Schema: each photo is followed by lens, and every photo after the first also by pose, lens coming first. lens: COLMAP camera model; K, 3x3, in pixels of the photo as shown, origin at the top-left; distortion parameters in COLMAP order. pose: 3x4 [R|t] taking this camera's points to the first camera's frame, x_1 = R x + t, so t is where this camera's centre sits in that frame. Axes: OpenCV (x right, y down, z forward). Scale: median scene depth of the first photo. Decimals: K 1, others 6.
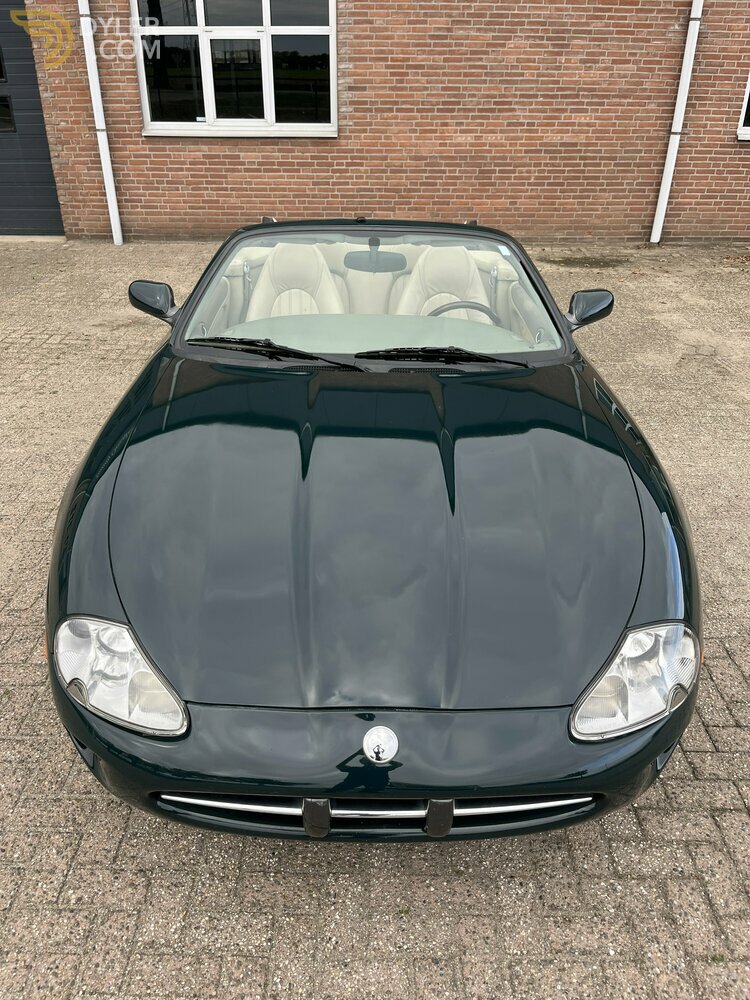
lens RADIAL K [[763.0, 0, 369.5], [0, 763.0, 505.8], [0, 0, 1]] dist [0.091335, -0.131134]
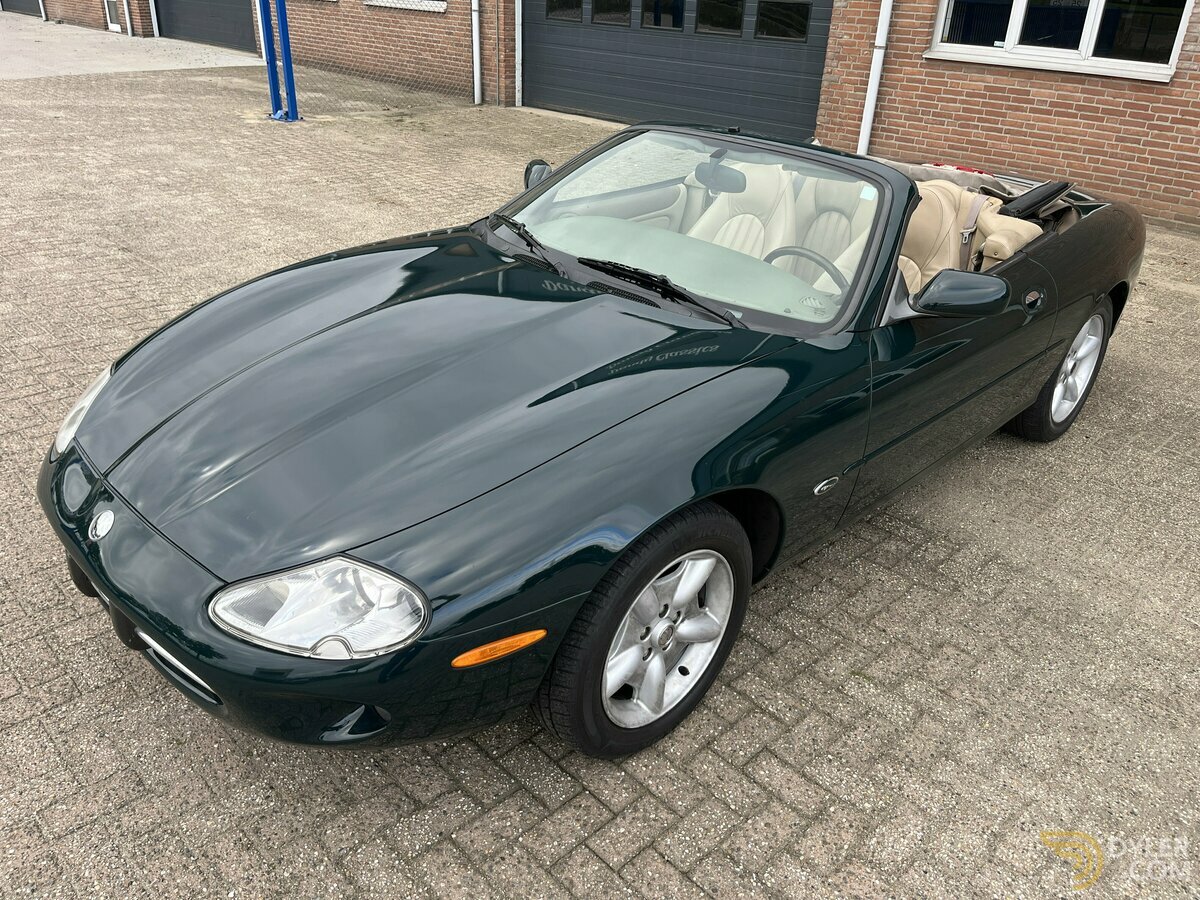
lens RADIAL K [[915.5, 0, 605.5], [0, 915.5, 455.2], [0, 0, 1]] dist [0.091335, -0.131134]
pose [[0.702321, 0.349059, -0.620406, 0.255186], [-0.383209, 0.919858, 0.083734, -0.031003], [0.599914, 0.178937, 0.779798, 0.080199]]
